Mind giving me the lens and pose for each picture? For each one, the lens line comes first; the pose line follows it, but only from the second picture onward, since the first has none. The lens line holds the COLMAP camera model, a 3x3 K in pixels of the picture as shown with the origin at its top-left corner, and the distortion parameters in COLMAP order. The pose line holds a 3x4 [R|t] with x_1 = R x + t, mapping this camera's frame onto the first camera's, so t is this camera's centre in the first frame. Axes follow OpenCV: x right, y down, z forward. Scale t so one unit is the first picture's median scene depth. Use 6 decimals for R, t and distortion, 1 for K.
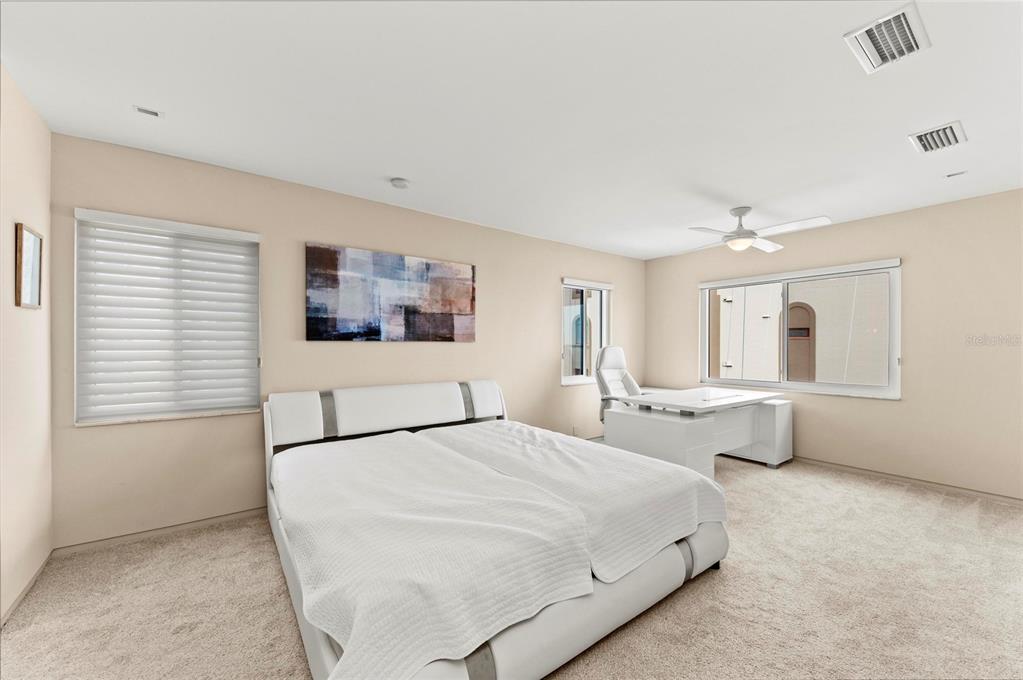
lens RADIAL K [[399.6, 0, 516.6], [0, 399.6, 344.5], [0, 0, 1]] dist [0.006071, -0.001088]
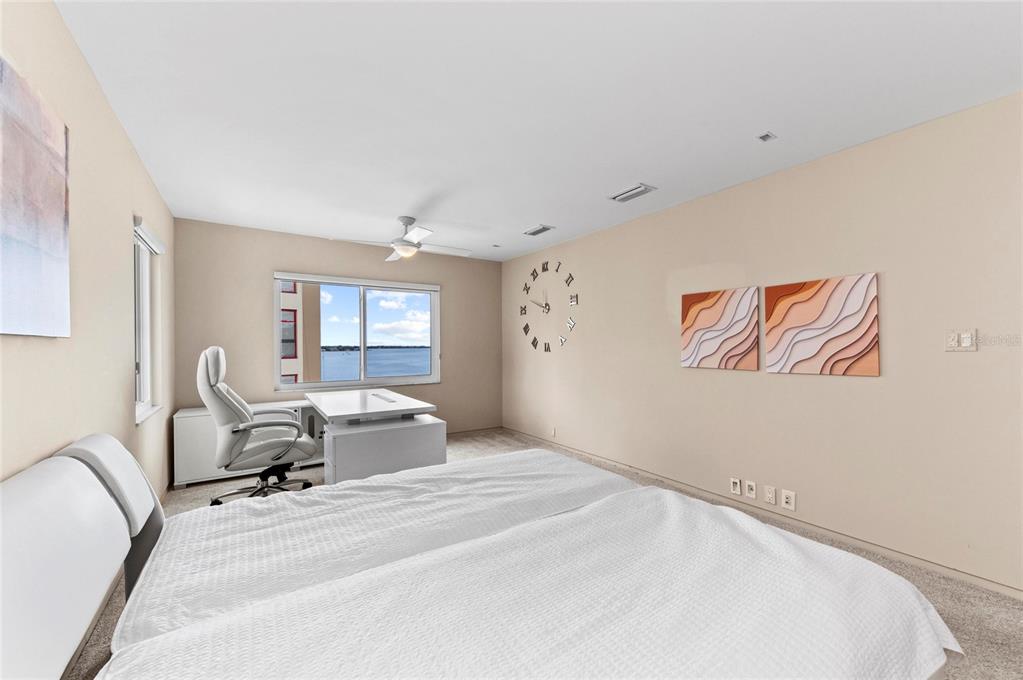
lens RADIAL K [[399.6, 0, 520.8], [0, 399.6, 345.7], [0, 0, 1]] dist [0.006071, -0.001088]
pose [[0.067154, -0.001914, 0.997741, -0.451010], [0.003777, 0.999991, 0.001664, 0.001695], [-0.997736, 0.003657, 0.067160, 0.580366]]
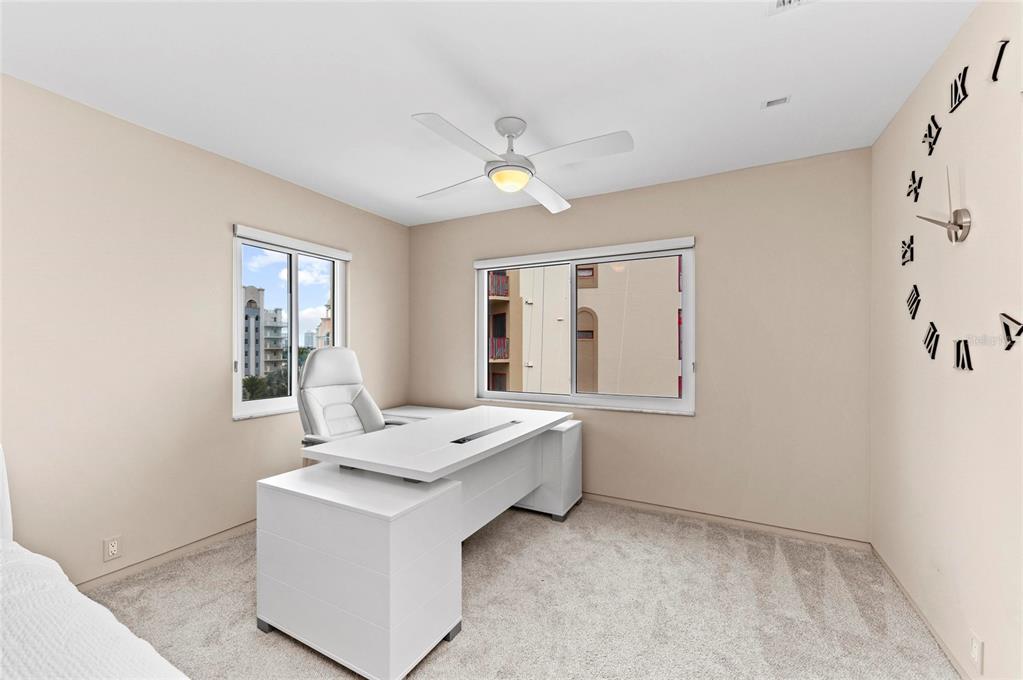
lens RADIAL K [[399.6, 0, 510.8], [0, 399.6, 343.8], [0, 0, 1]] dist [0.006071, -0.001088]
pose [[0.908398, 0.001542, 0.418103, 0.280754], [0.000146, 0.999992, -0.004005, 0.000046], [-0.418106, 0.003700, 0.908391, 0.413434]]
